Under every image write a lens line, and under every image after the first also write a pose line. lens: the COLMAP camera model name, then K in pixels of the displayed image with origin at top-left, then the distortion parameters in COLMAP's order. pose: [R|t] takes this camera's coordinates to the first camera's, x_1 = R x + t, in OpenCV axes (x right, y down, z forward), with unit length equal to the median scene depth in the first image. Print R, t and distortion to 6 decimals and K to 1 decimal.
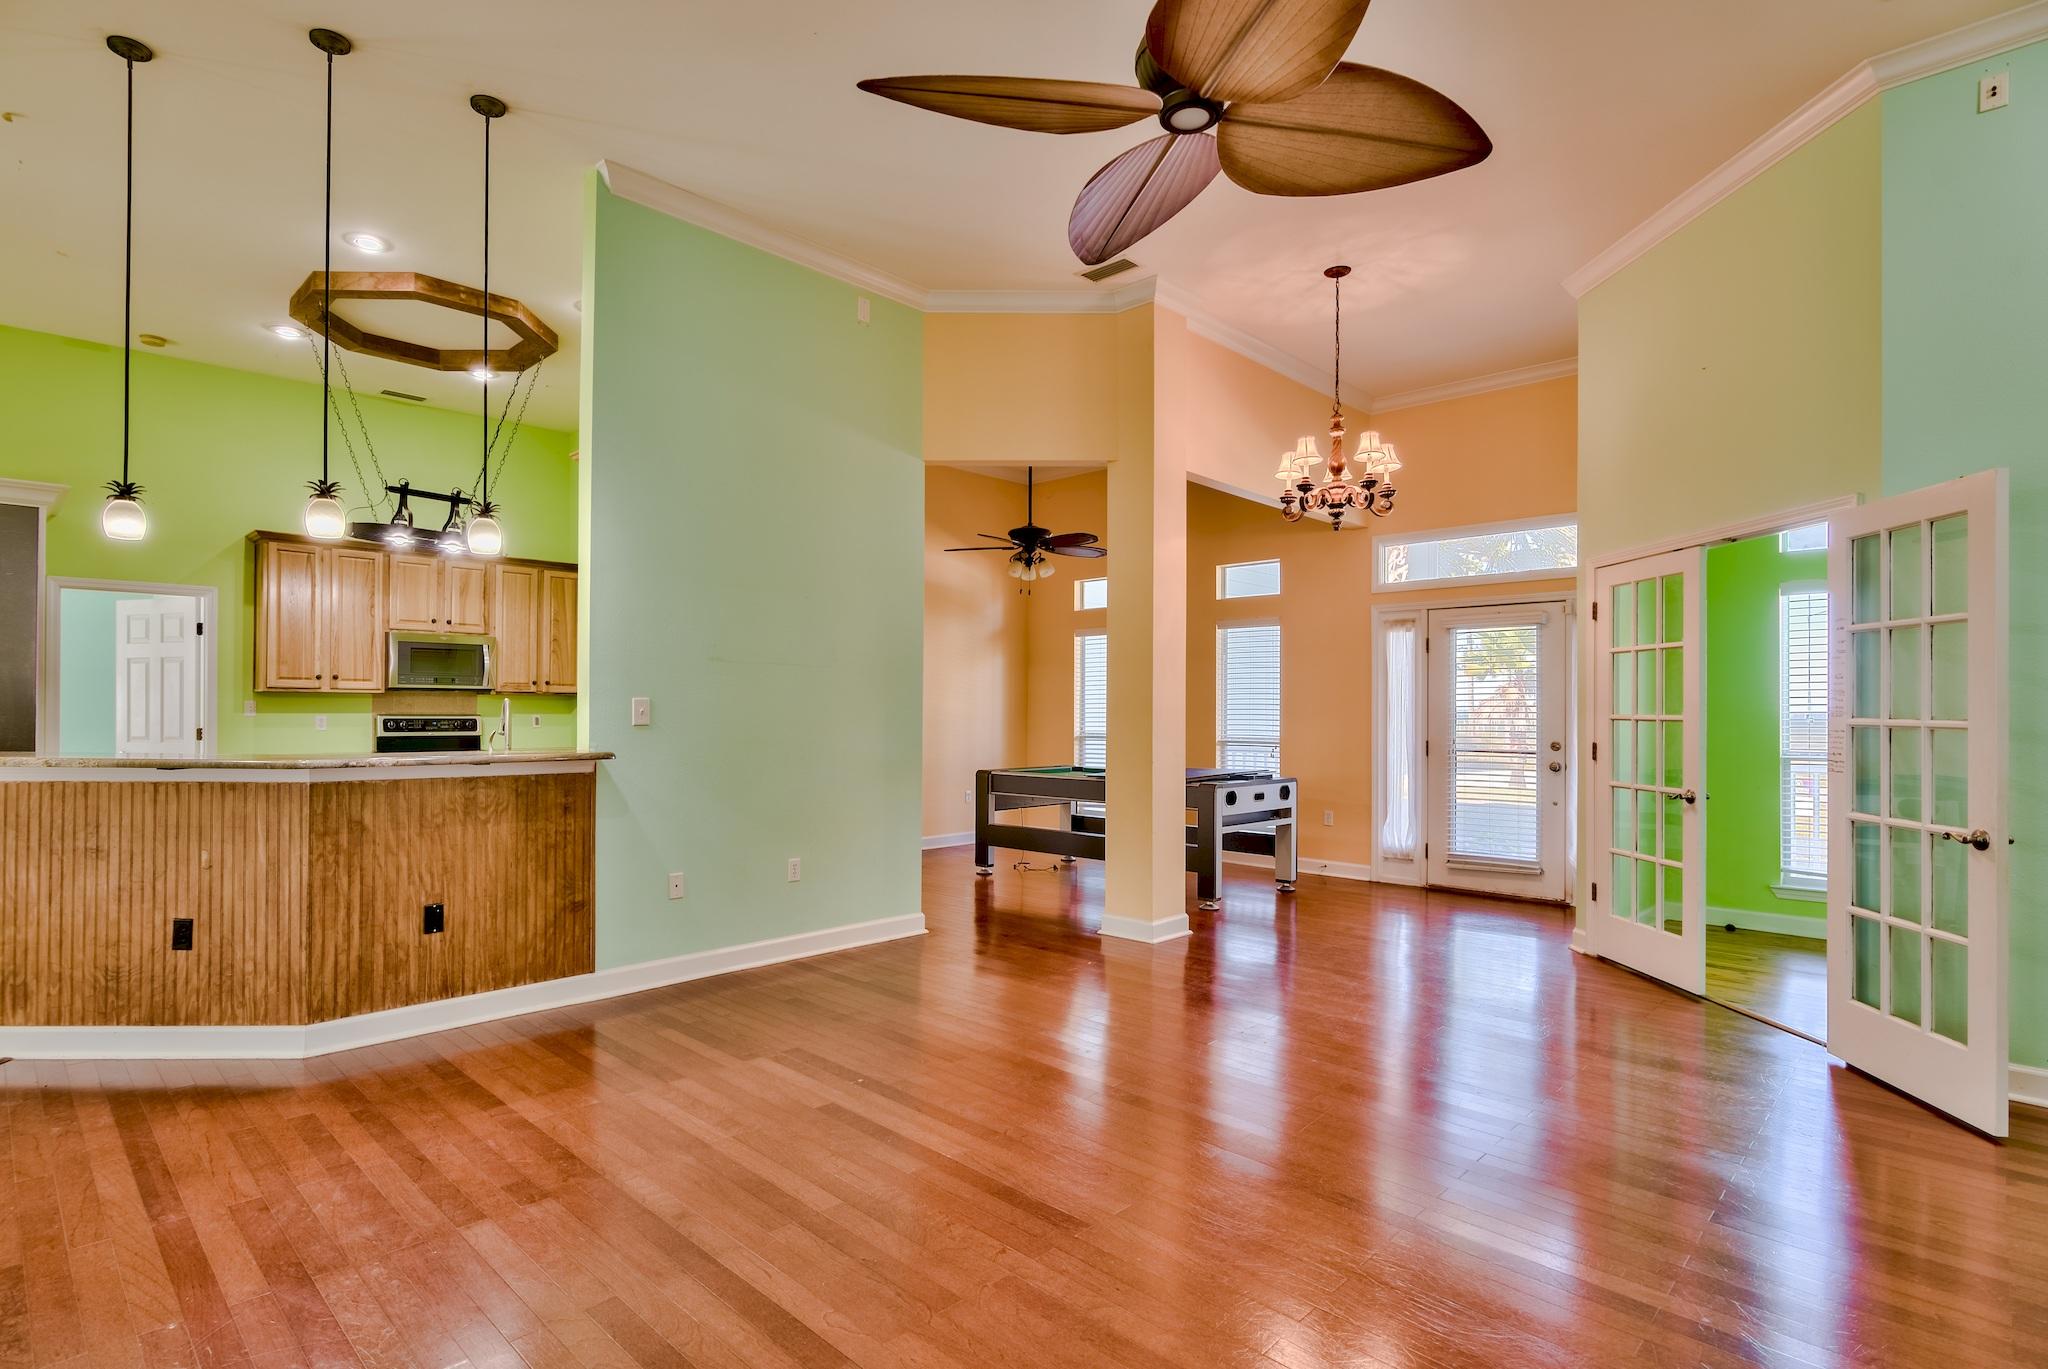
lens RADIAL K [[1028.1, 0, 982.7], [0, 1028.1, 700.8], [0, 0, 1]] dist [-0.000471, -0.000259]
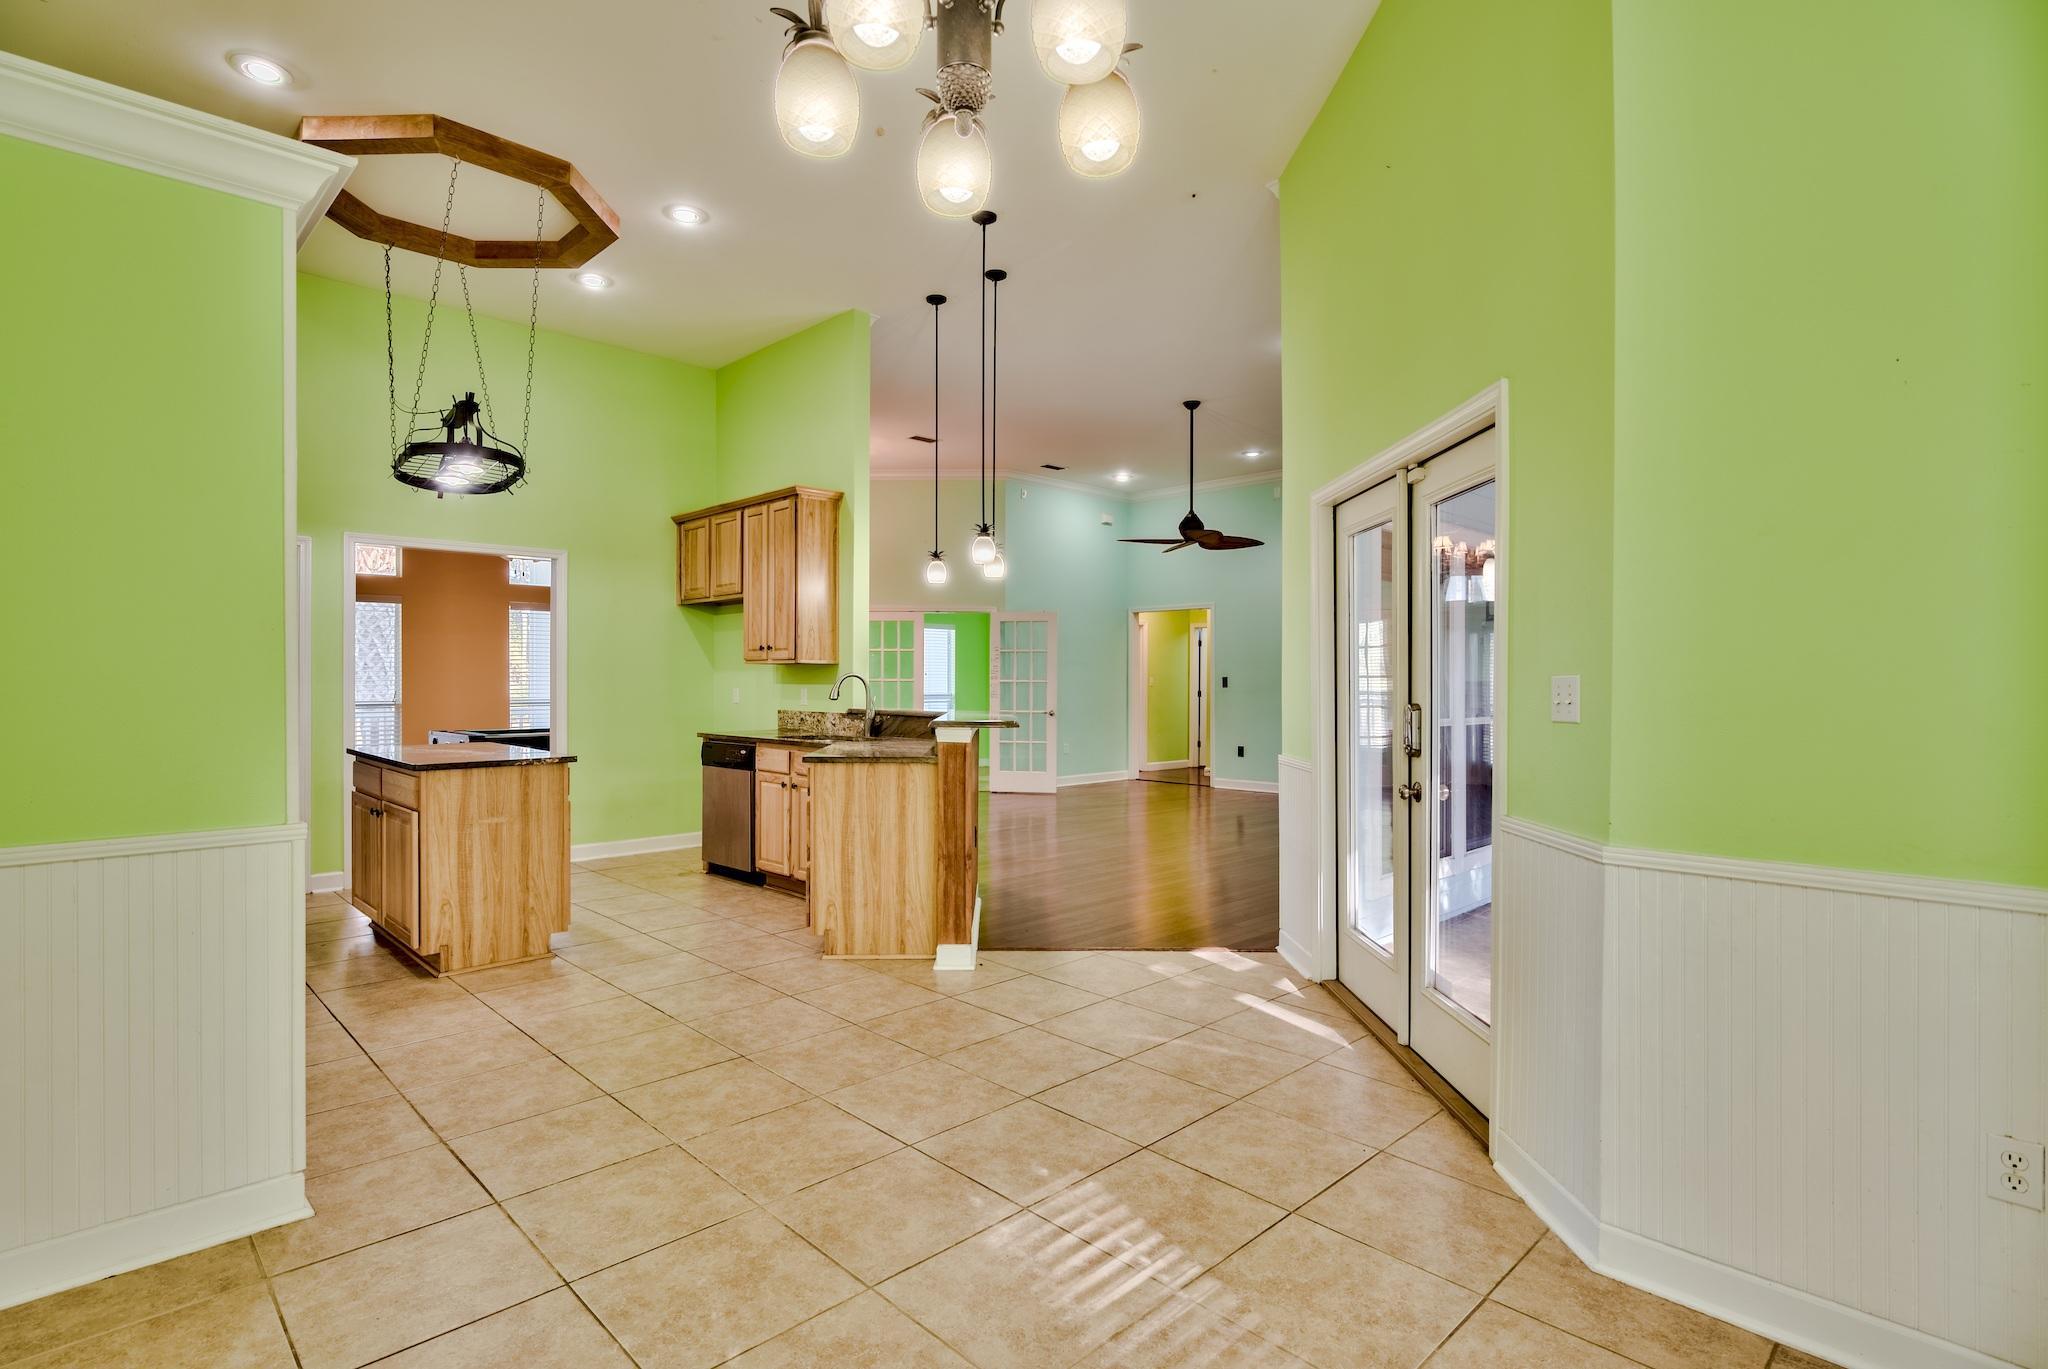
lens RADIAL K [[1028.1, 0, 1015.0], [0, 1028.1, 676.6], [0, 0, 1]] dist [-0.000471, -0.000259]
pose [[0.010842, -0.004720, 0.999930, -1.712259], [-0.010998, 0.999928, 0.004839, -0.006112], [-0.999881, -0.011050, 0.010789, 0.704437]]
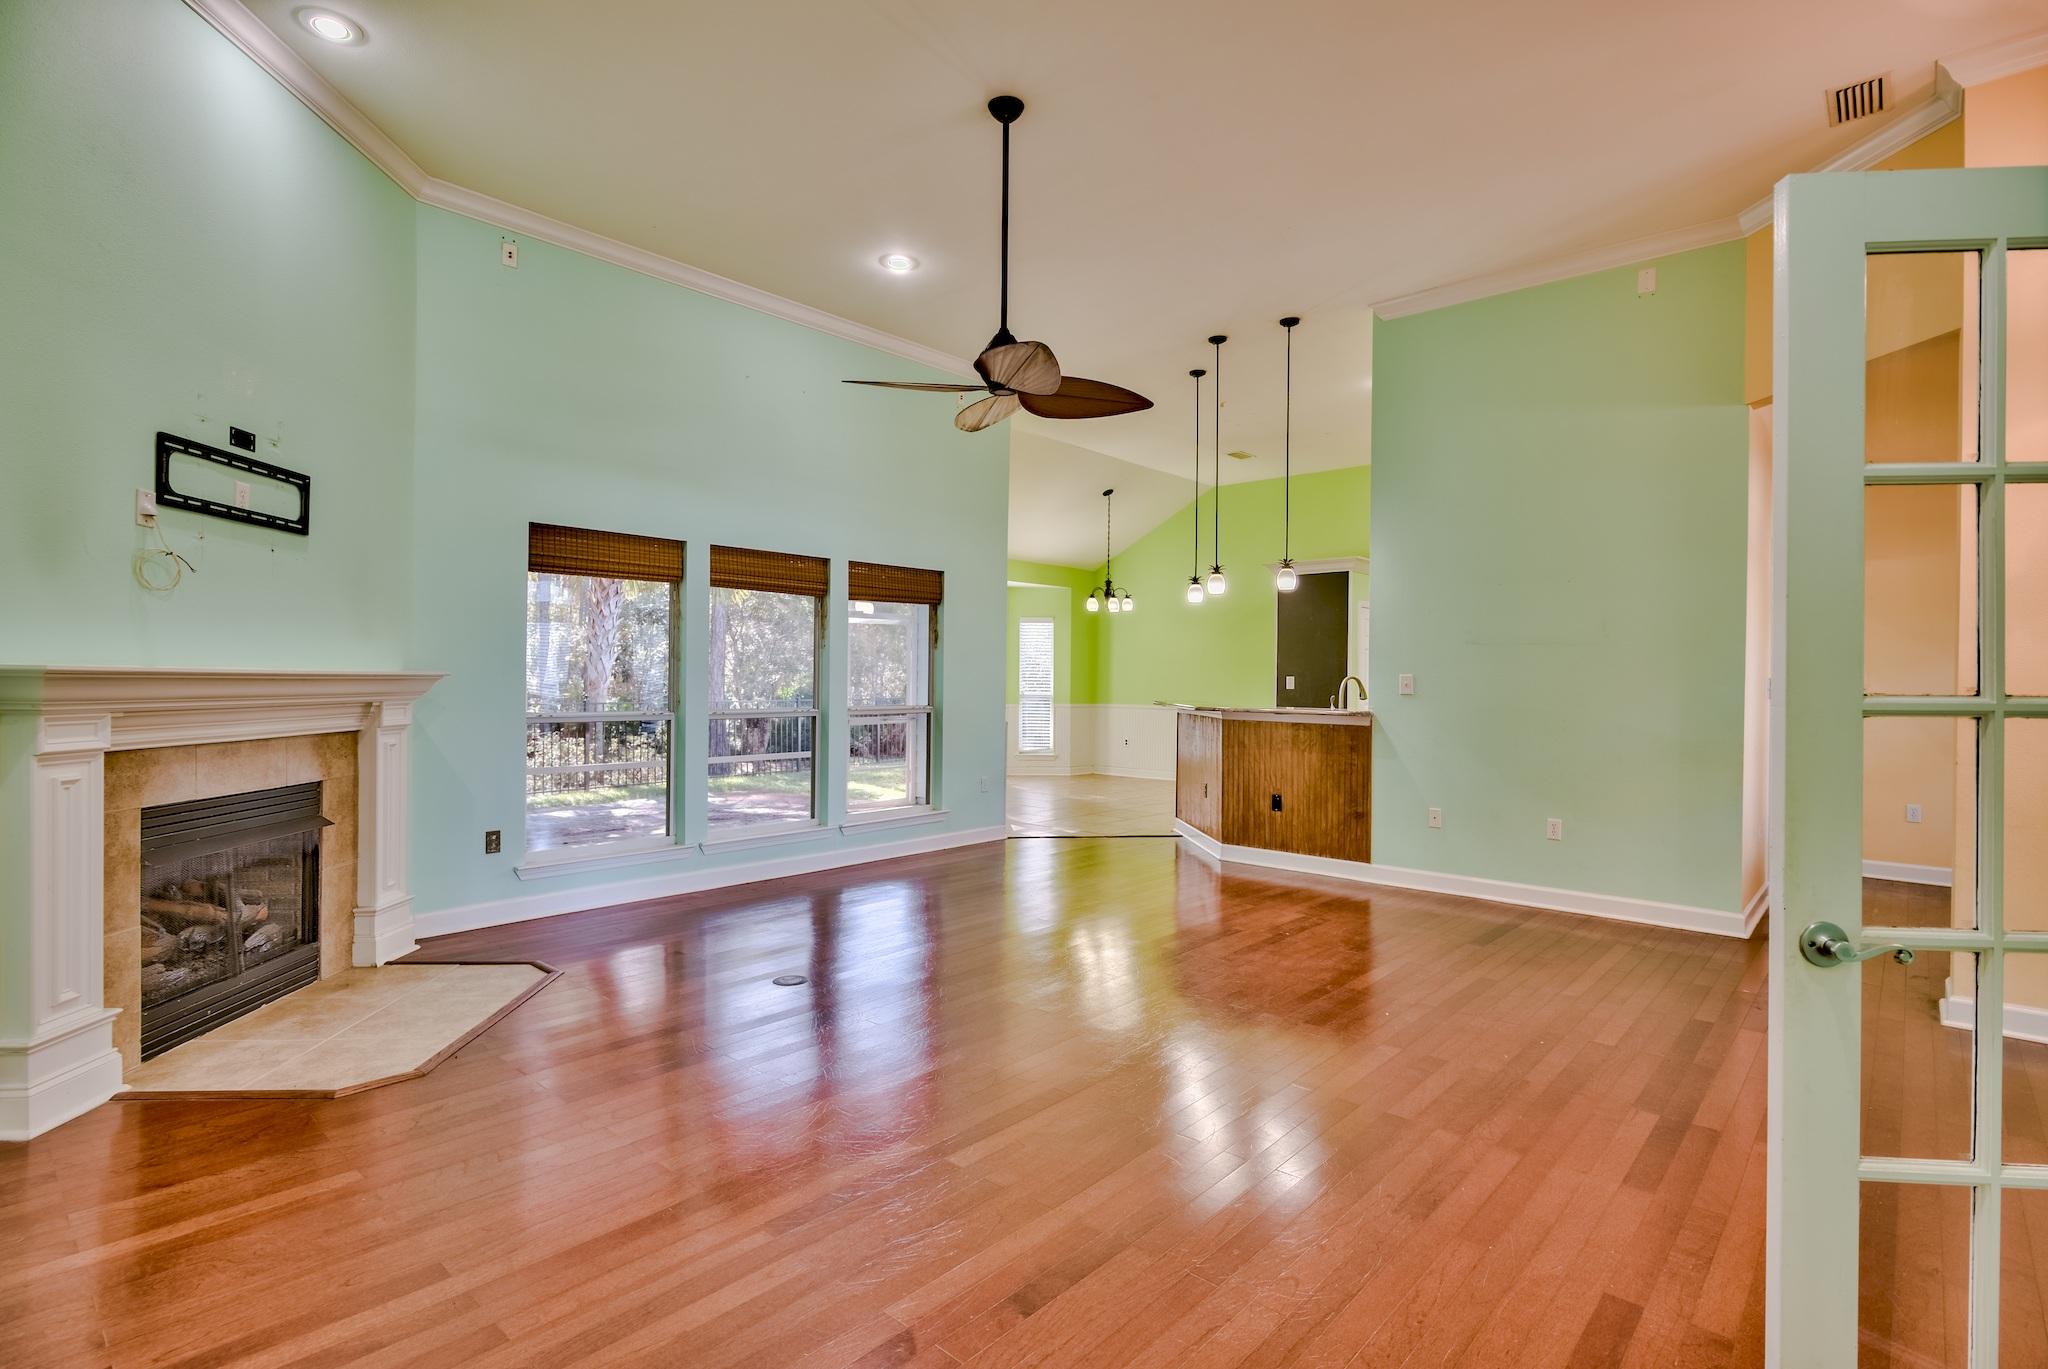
lens RADIAL K [[984.2, 0, 1017.6], [0, 984.2, 681.6], [0, 0, 1]] dist [0.000947, -0.001041]
pose [[0.051774, -0.002504, -0.998656, 0.898134], [-0.002484, 0.999993, -0.002636, 0.010781], [0.998656, 0.002617, 0.051768, 0.390335]]
